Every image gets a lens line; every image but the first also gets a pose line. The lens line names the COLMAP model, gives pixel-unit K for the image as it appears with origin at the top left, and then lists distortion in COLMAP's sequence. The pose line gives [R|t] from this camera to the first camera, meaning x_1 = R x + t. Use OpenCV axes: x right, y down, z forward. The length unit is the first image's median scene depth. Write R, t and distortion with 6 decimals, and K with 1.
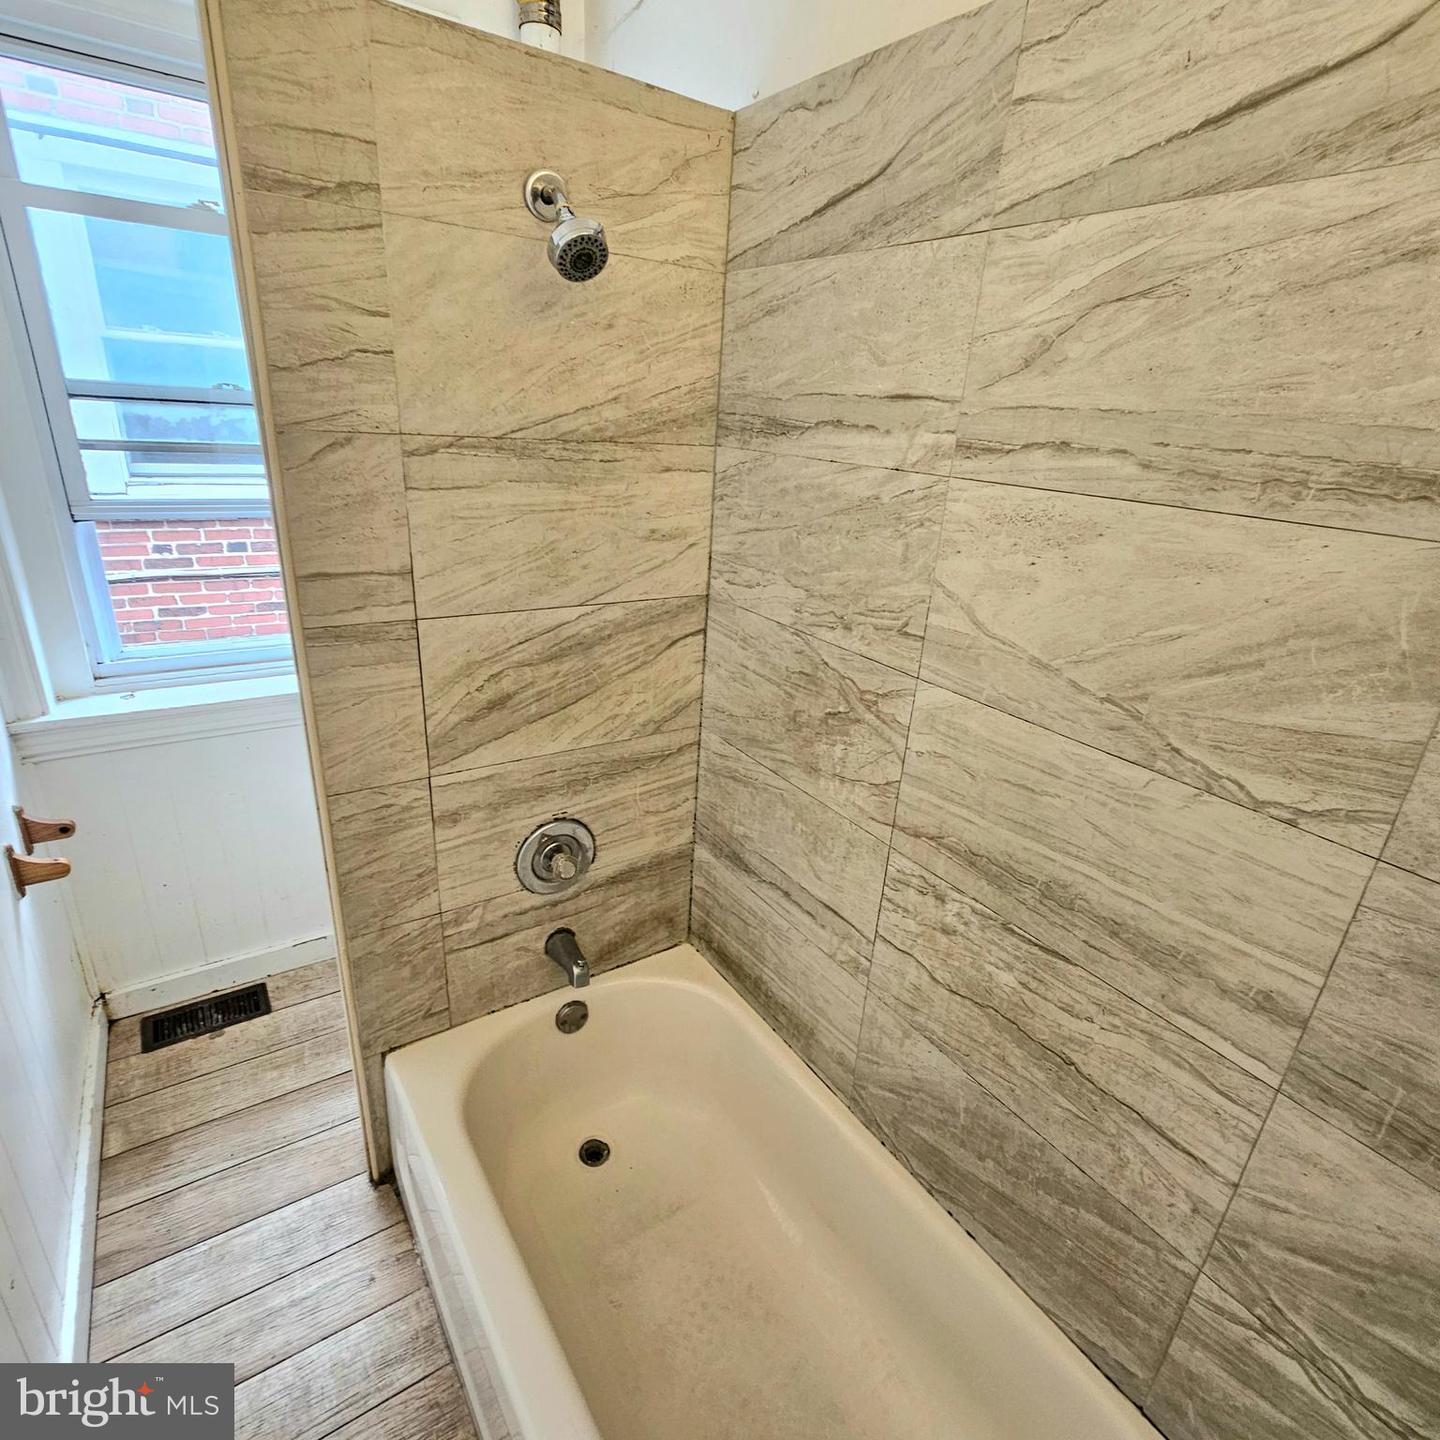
lens RADIAL K [[787.9, 0, 719.5], [0, 787.9, 721.7], [0, 0, 1]] dist [-0.005062, 0.000572]
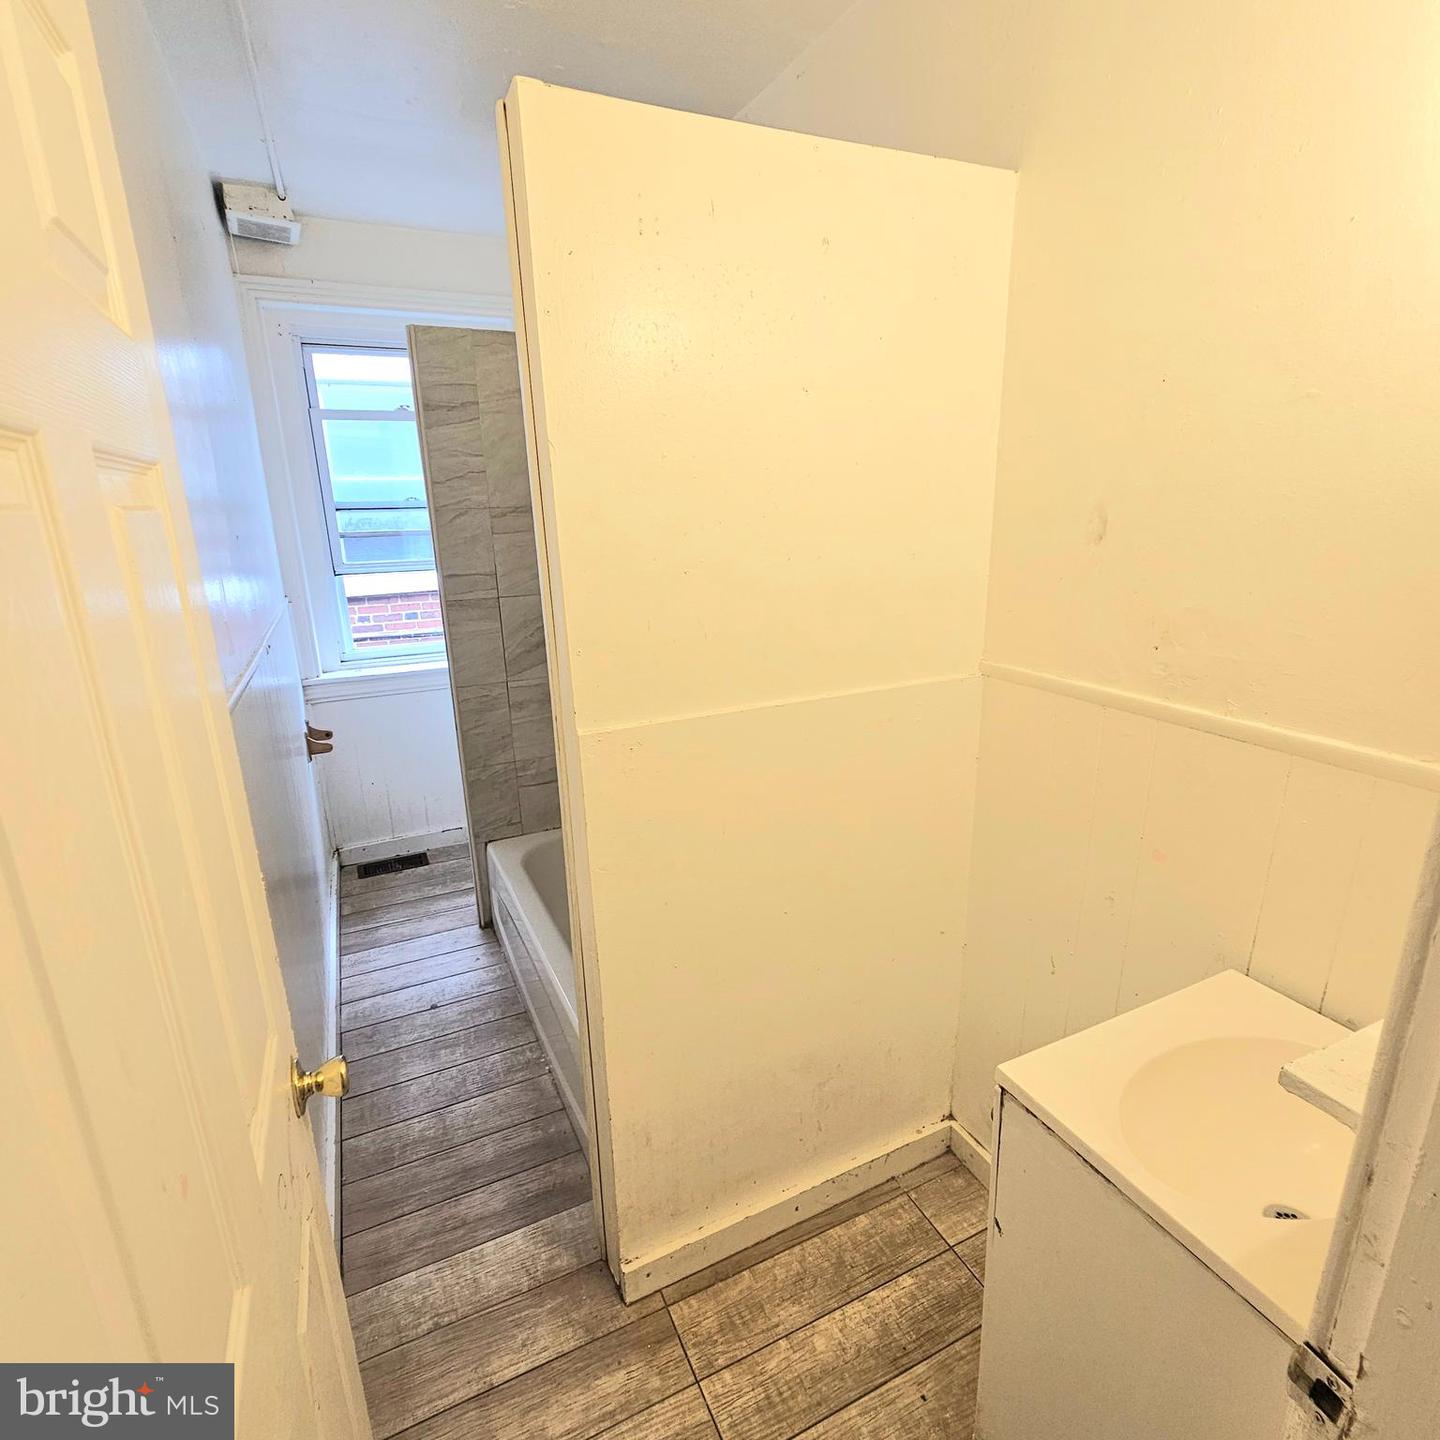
lens RADIAL K [[787.9, 0, 721.2], [0, 787.9, 721.2], [0, 0, 1]] dist [-0.005062, 0.000572]
pose [[0.985395, -0.044686, -0.164316, 0.416959], [0.026566, 0.993481, -0.110862, 0.357281], [0.168198, 0.104877, 0.980158, -0.715522]]
